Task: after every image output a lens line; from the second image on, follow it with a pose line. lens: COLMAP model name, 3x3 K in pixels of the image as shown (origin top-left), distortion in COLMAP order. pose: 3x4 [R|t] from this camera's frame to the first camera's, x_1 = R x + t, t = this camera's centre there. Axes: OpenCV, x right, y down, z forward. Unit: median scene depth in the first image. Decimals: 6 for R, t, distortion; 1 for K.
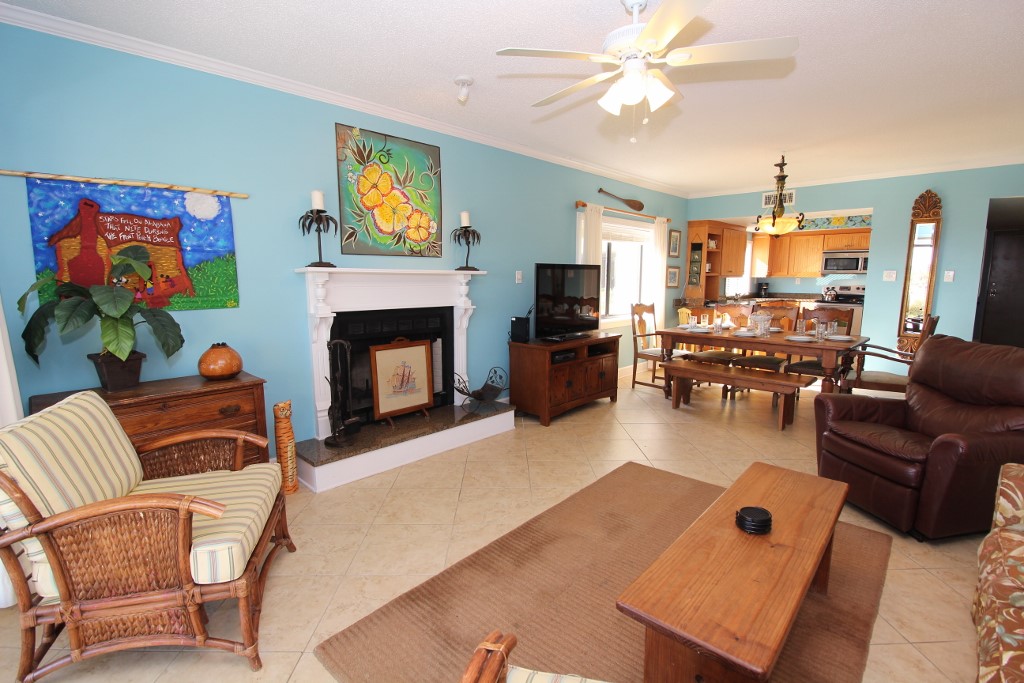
lens RADIAL K [[477.2, 0, 509.5], [0, 477.2, 342.4], [0, 0, 1]] dist [-0.000539, -0.012608]
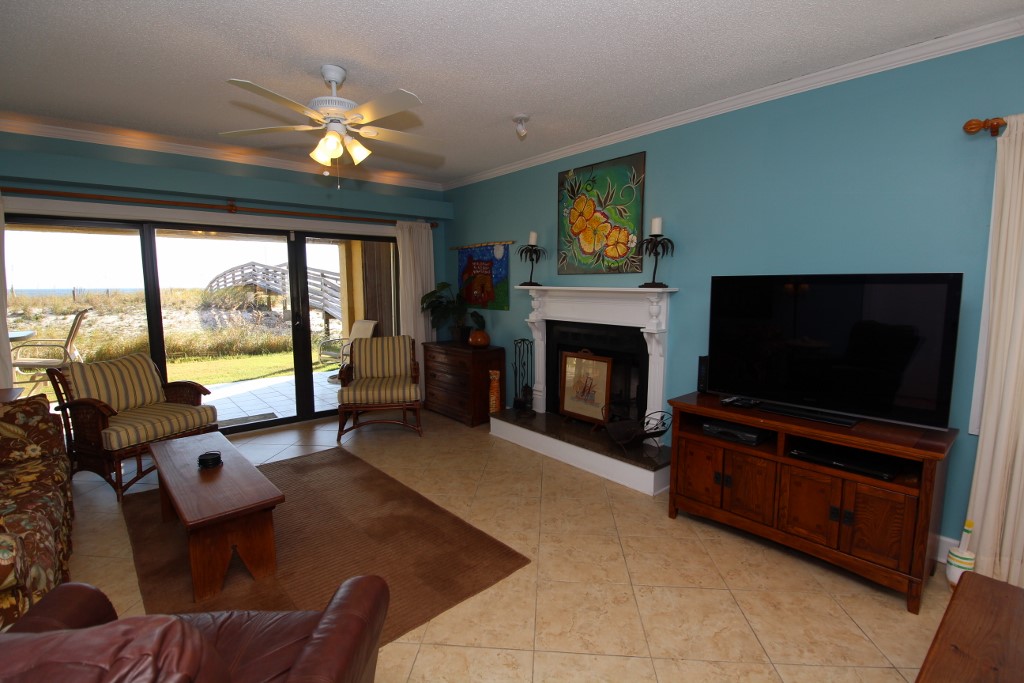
lens RADIAL K [[477.2, 0, 509.5], [0, 477.2, 342.4], [0, 0, 1]] dist [-0.000539, -0.012608]
pose [[-0.098872, 0.119001, -0.987959, 0.702296], [-0.135382, 0.981984, 0.131830, -0.119152], [0.985848, 0.146786, -0.080980, 0.753577]]
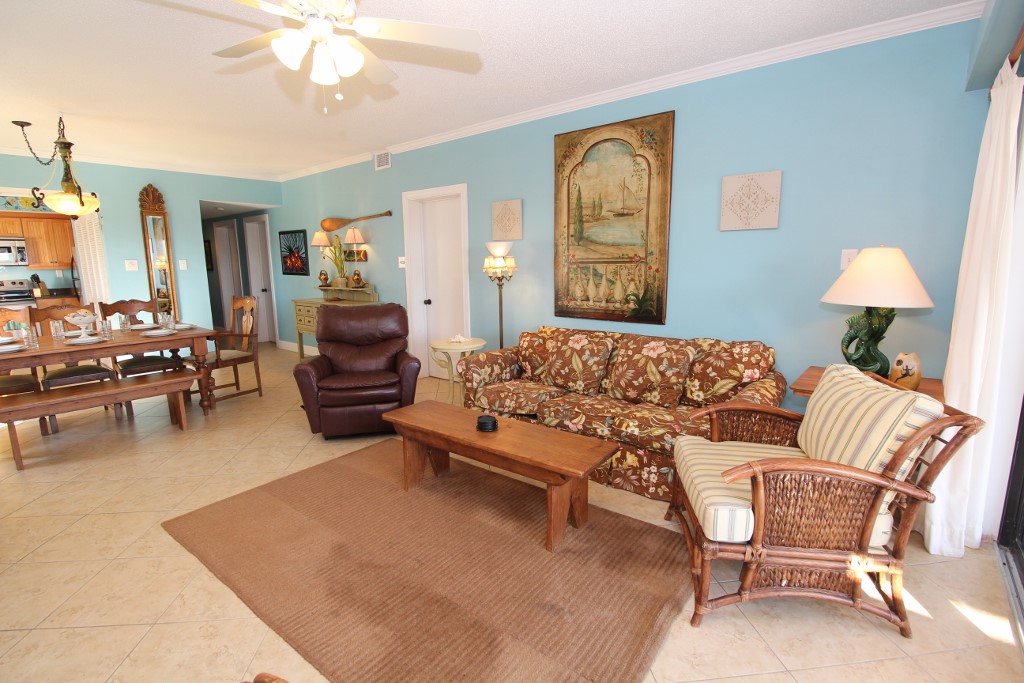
lens RADIAL K [[477.2, 0, 509.5], [0, 477.2, 342.4], [0, 0, 1]] dist [-0.000539, -0.012608]
pose [[-0.079680, -0.165993, 0.982903, -0.344743], [0.150683, 0.972701, 0.176486, -0.048248], [-0.985366, 0.162169, -0.052492, 0.366529]]
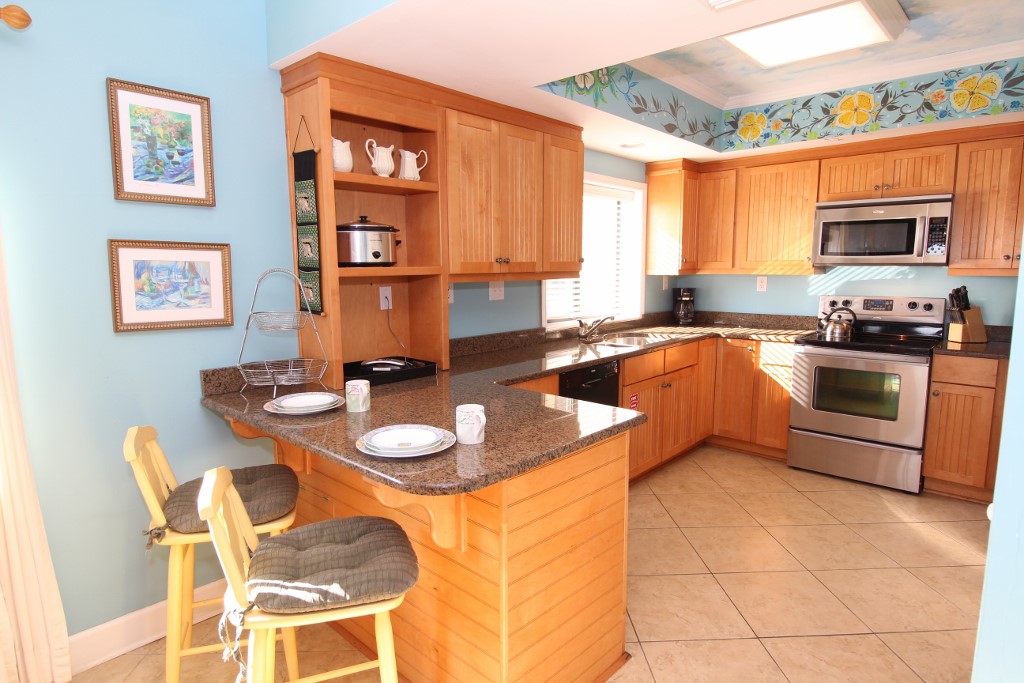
lens RADIAL K [[571.0, 0, 512.0], [0, 571.0, 341.5], [0, 0, 1]] dist [-0.000781, -0.003720]
pose [[0.999560, -0.008819, 0.028306, 0.803621], [0.009072, 0.999920, -0.008806, -0.164112], [-0.028226, 0.009059, 0.999561, 1.111825]]
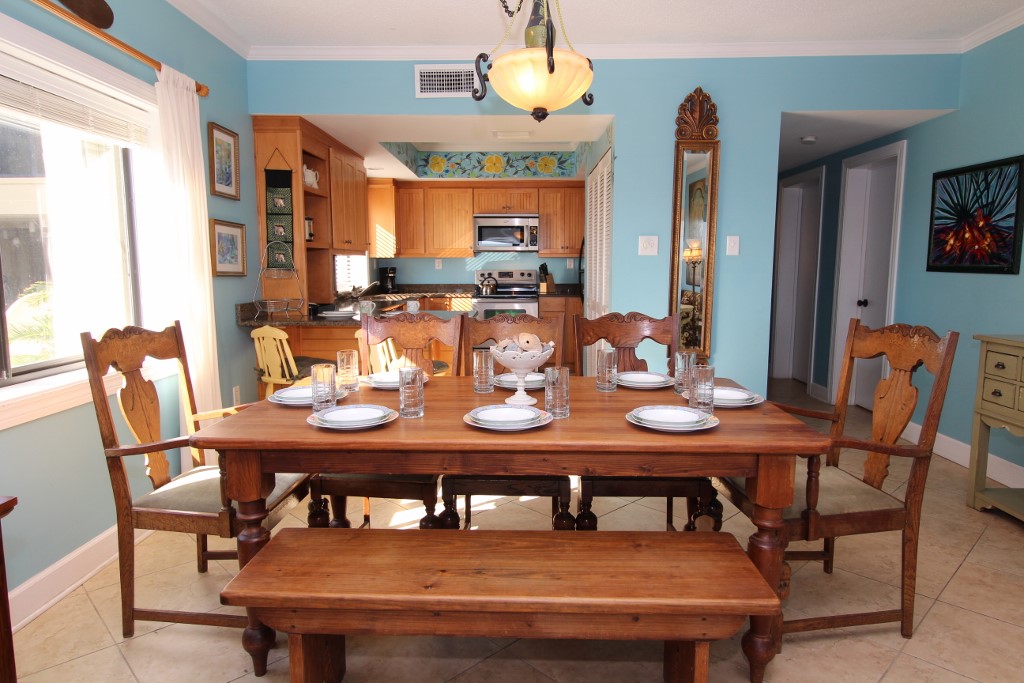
lens RADIAL K [[636.6, 0, 512.0], [0, 636.6, 341.5], [0, 0, 1]] dist [0.003621, -0.000361]
pose [[0.727181, -0.083389, 0.681362, 0.234554], [0.097517, 0.995076, 0.017708, -0.074912], [-0.679484, 0.053568, 0.731733, 0.729605]]
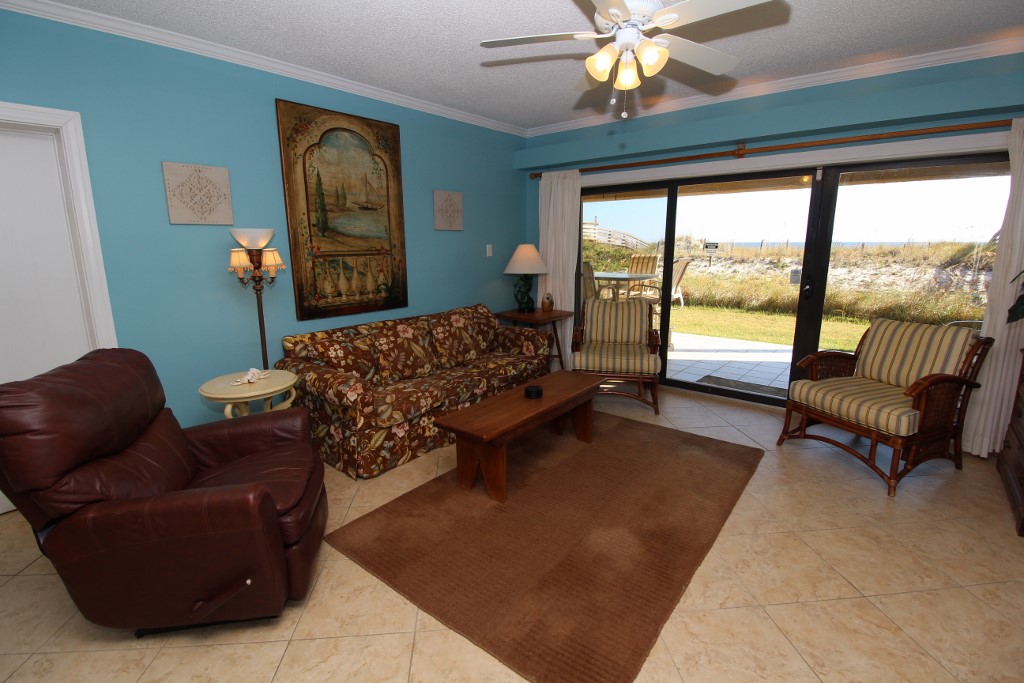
lens RADIAL K [[477.2, 0, 509.5], [0, 477.2, 342.4], [0, 0, 1]] dist [-0.000539, -0.012608]
pose [[-0.997393, 0.022184, -0.068663, 0.271705], [-0.002404, 0.940824, 0.338888, -0.148710], [0.072118, 0.338169, -0.938318, 0.973430]]
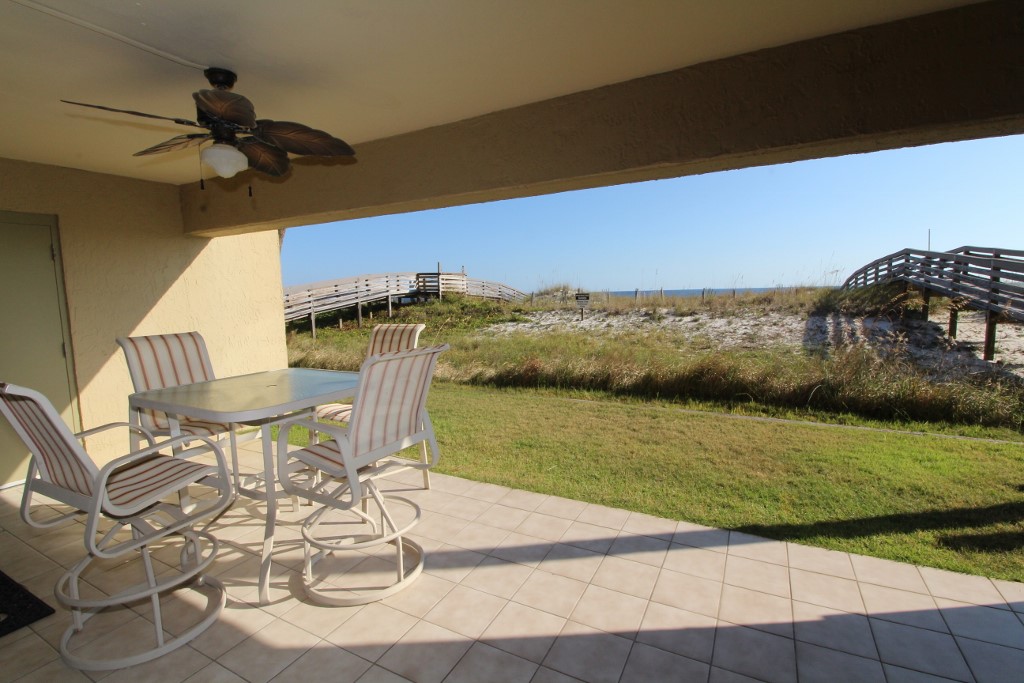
lens RADIAL K [[477.2, 0, 509.5], [0, 477.2, 342.4], [0, 0, 1]] dist [-0.000539, -0.012608]
pose [[-0.959421, 0.053272, -0.276899, -0.289207], [-0.014089, 0.971709, 0.235762, -0.035052], [0.281625, 0.230096, -0.931527, 0.137555]]
